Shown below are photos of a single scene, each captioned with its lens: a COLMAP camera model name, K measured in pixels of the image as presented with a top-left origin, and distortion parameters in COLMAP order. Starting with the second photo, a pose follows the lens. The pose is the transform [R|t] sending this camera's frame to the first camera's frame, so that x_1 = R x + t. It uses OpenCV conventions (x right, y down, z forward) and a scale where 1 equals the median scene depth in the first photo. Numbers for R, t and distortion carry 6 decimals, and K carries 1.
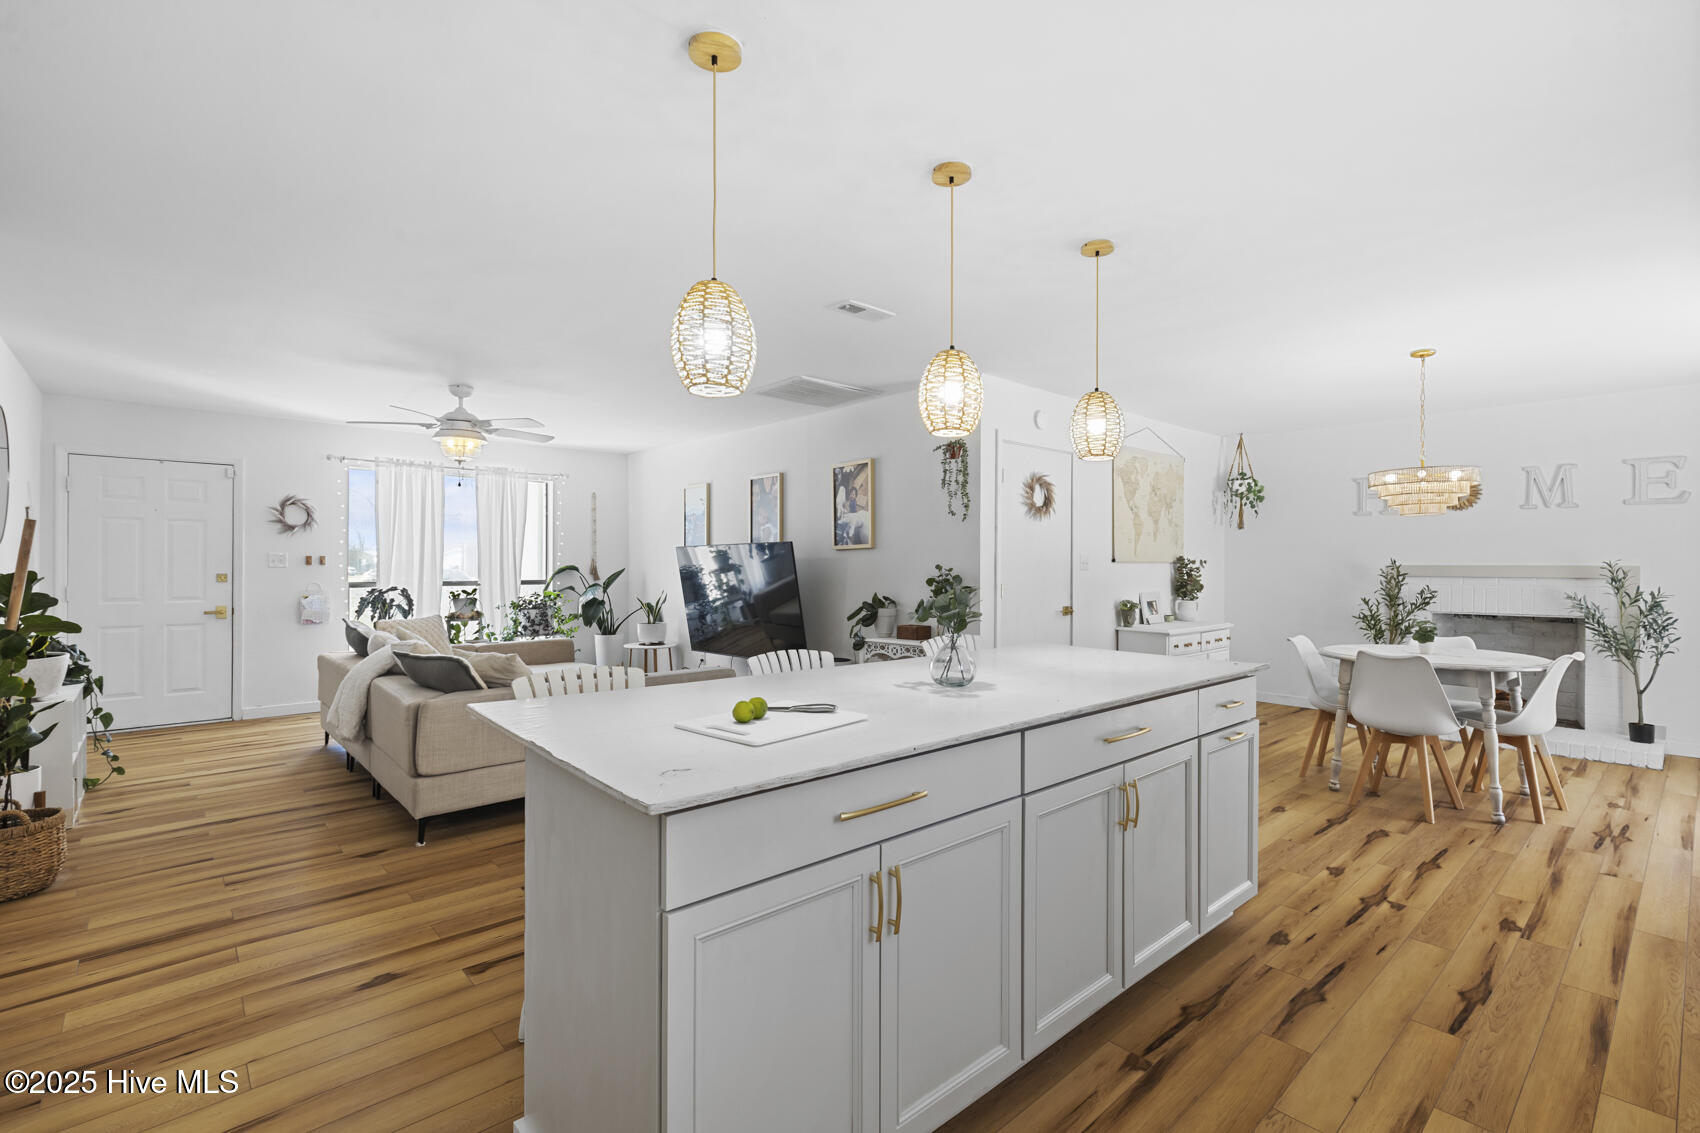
lens RADIAL K [[768.1, 0, 862.8], [0, 768.1, 561.1], [0, 0, 1]] dist [0.005331, -0.000593]
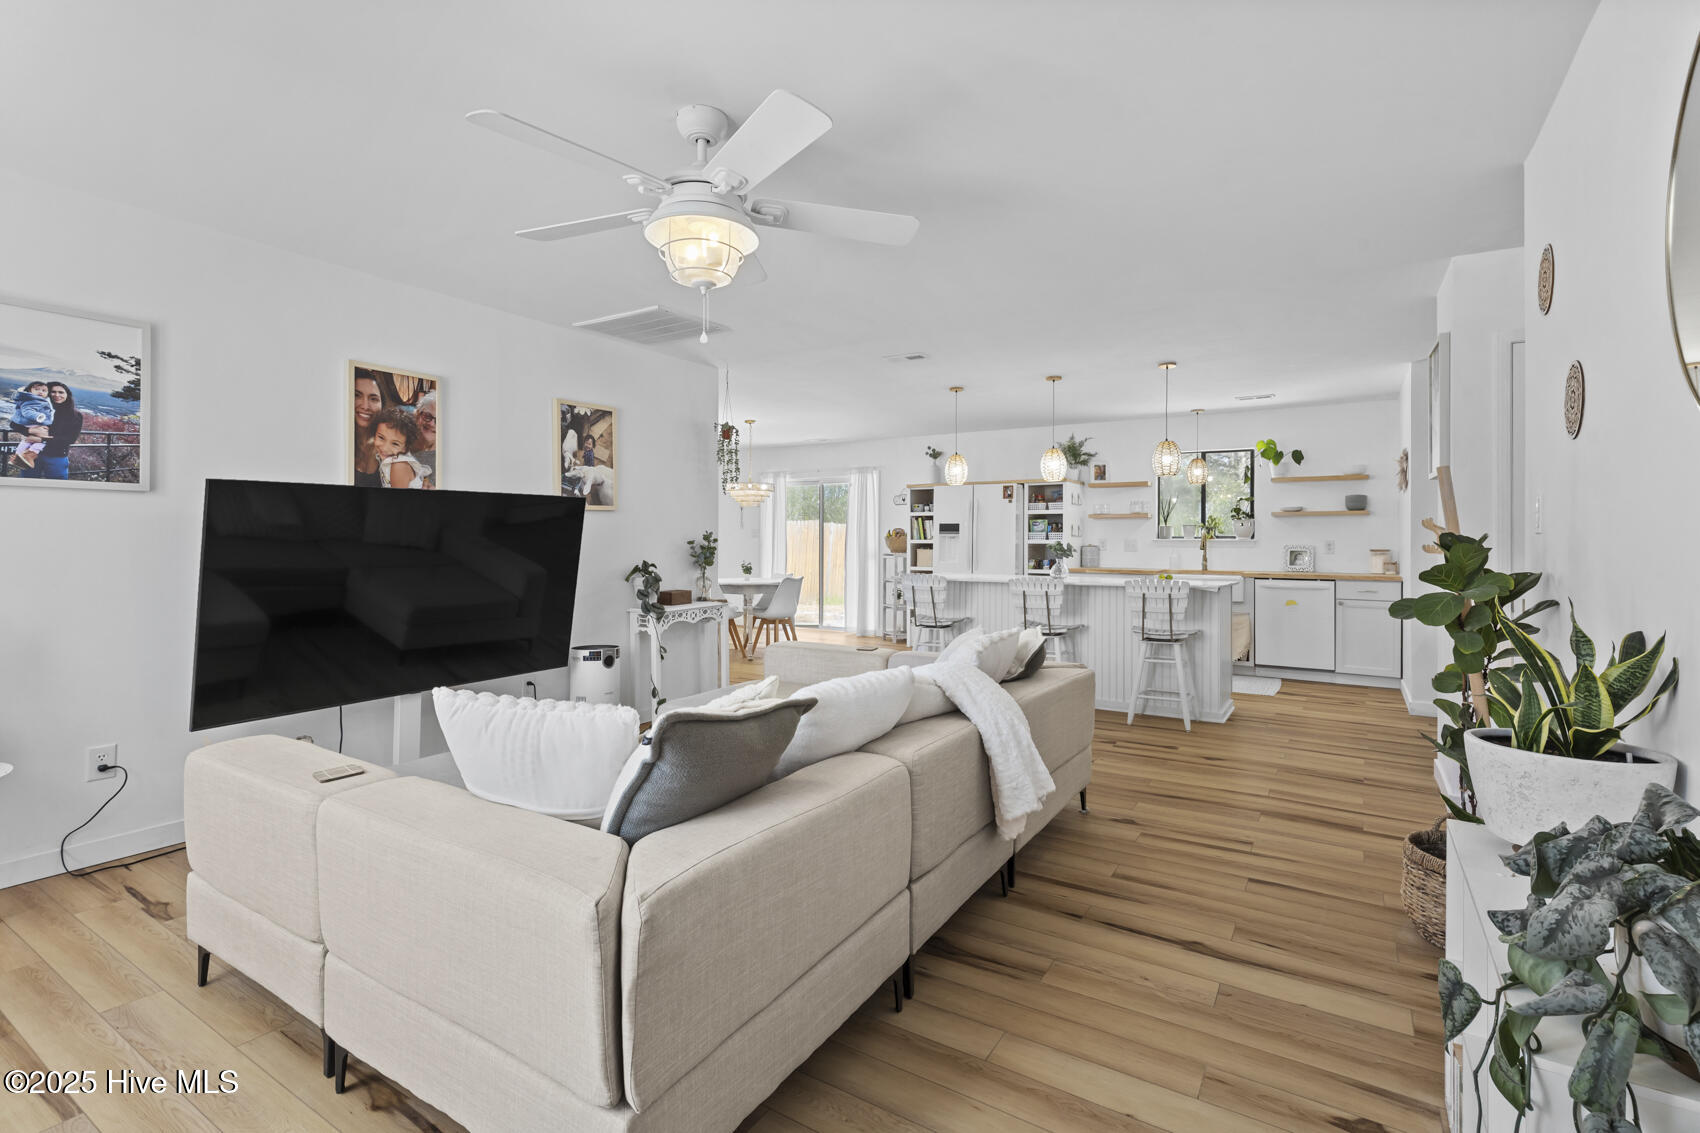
lens RADIAL K [[768.1, 0, 854.9], [0, 768.1, 539.1], [0, 0, 1]] dist [0.005331, -0.000593]
pose [[-0.261645, -0.002802, 0.965160, -0.820052], [-0.009591, 0.999954, 0.000303, 0.011198], [-0.965116, -0.009177, -0.261660, 0.872860]]
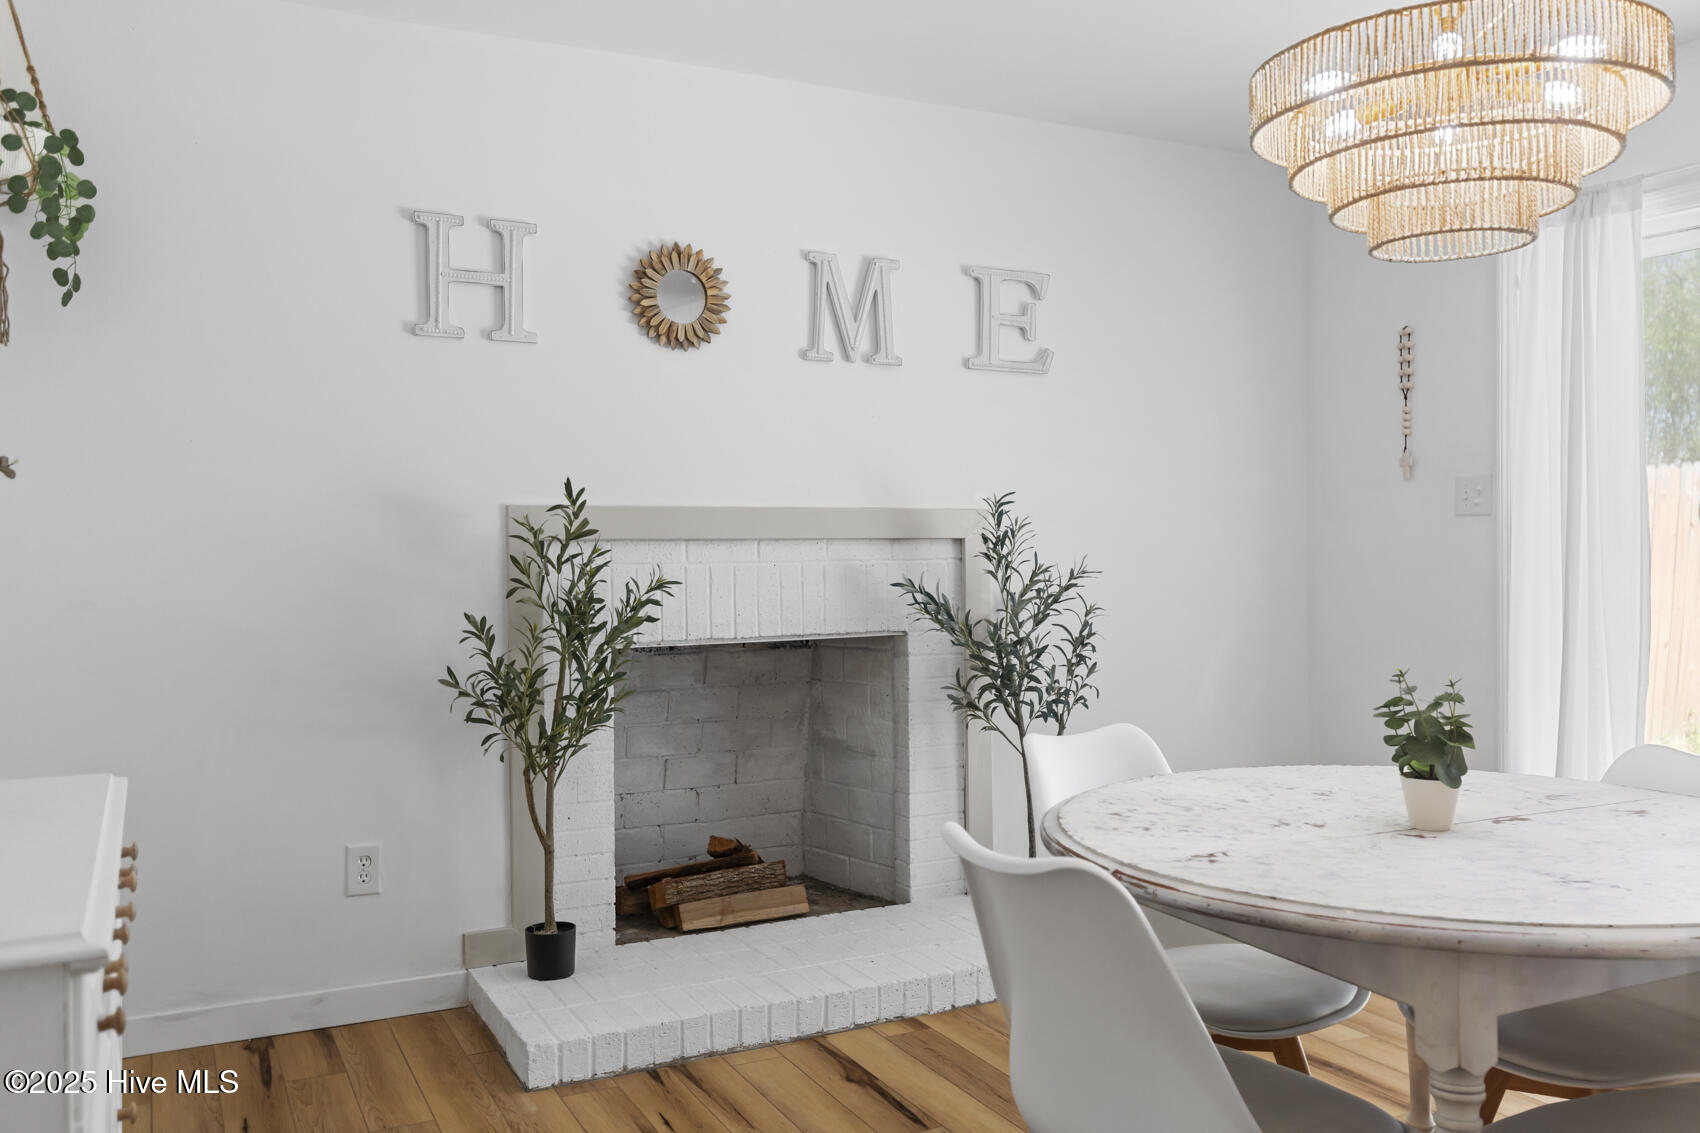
lens RADIAL K [[1389.1, 0, 867.7], [0, 1389.1, 560.6], [0, 0, 1]] dist [0.004595, 0.006312]
pose [[0.257980, -0.015623, 0.966024, 0.182481], [0.003510, 0.999878, 0.015234, 0.020281], [-0.966144, -0.000539, 0.258004, 0.743203]]
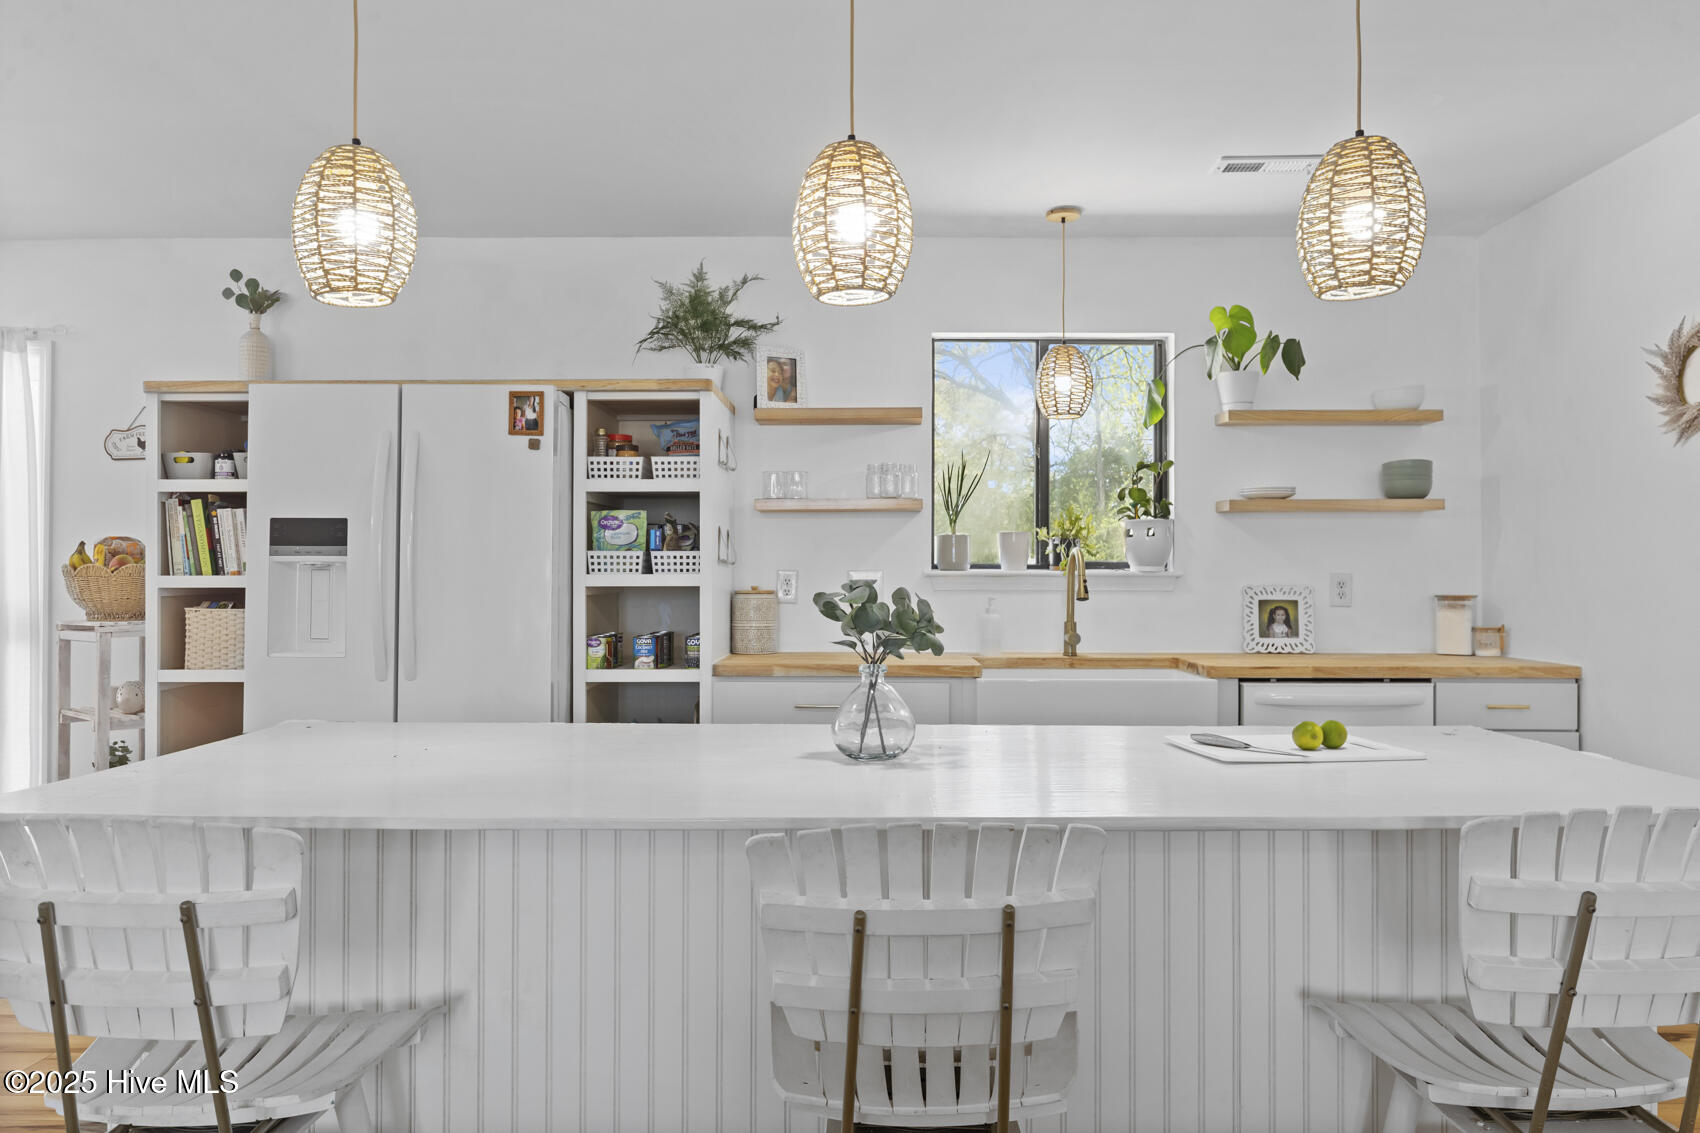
lens RADIAL K [[1219.5, 0, 860.0], [0, 1219.5, 563.5], [0, 0, 1]] dist [-0.000870, -0.001305]
pose [[-0.729541, 0.003522, 0.683928, -0.179442], [-0.005402, 0.999926, -0.010912, 0.010474], [-0.683916, -0.011656, -0.729468, 0.616190]]
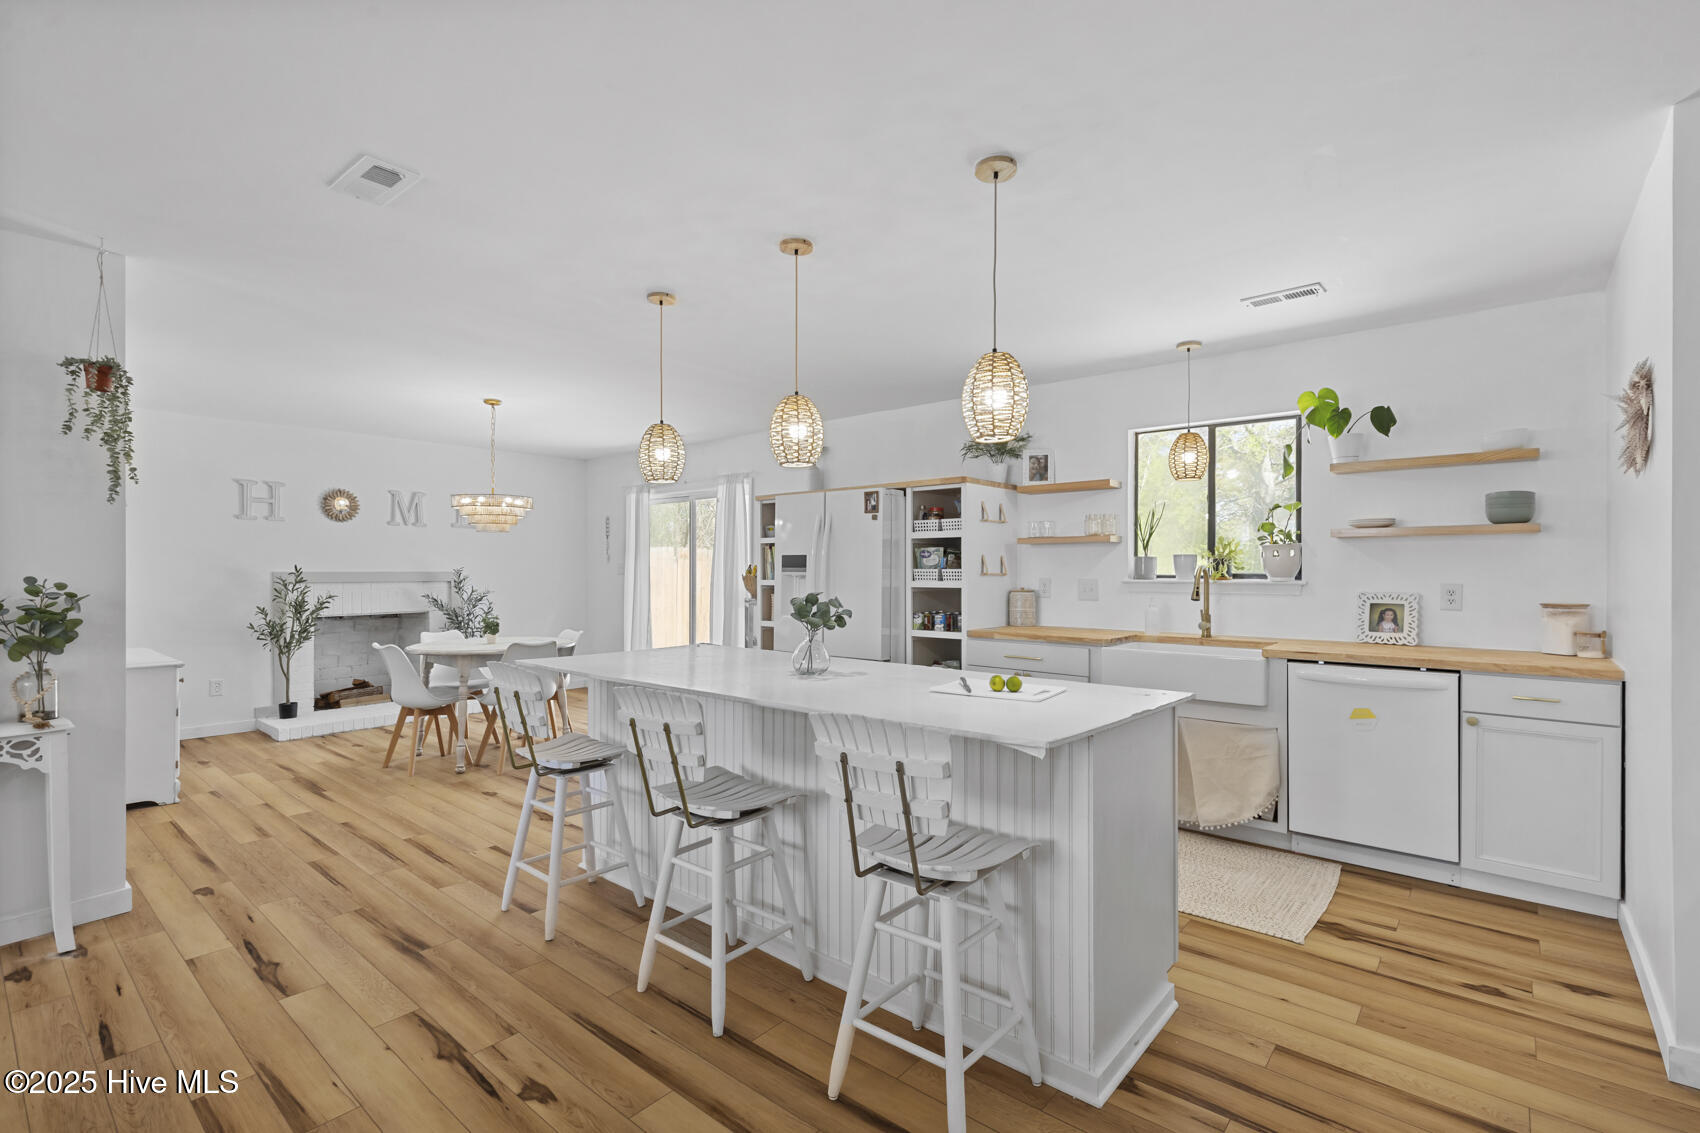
lens RADIAL K [[768.1, 0, 857.4], [0, 768.1, 572.0], [0, 0, 1]] dist [0.005331, -0.000593]
pose [[-0.132118, -0.006102, 0.991215, -0.409501], [-0.004251, 0.999975, 0.005589, -0.003661], [-0.991225, -0.003475, -0.132141, 0.405856]]
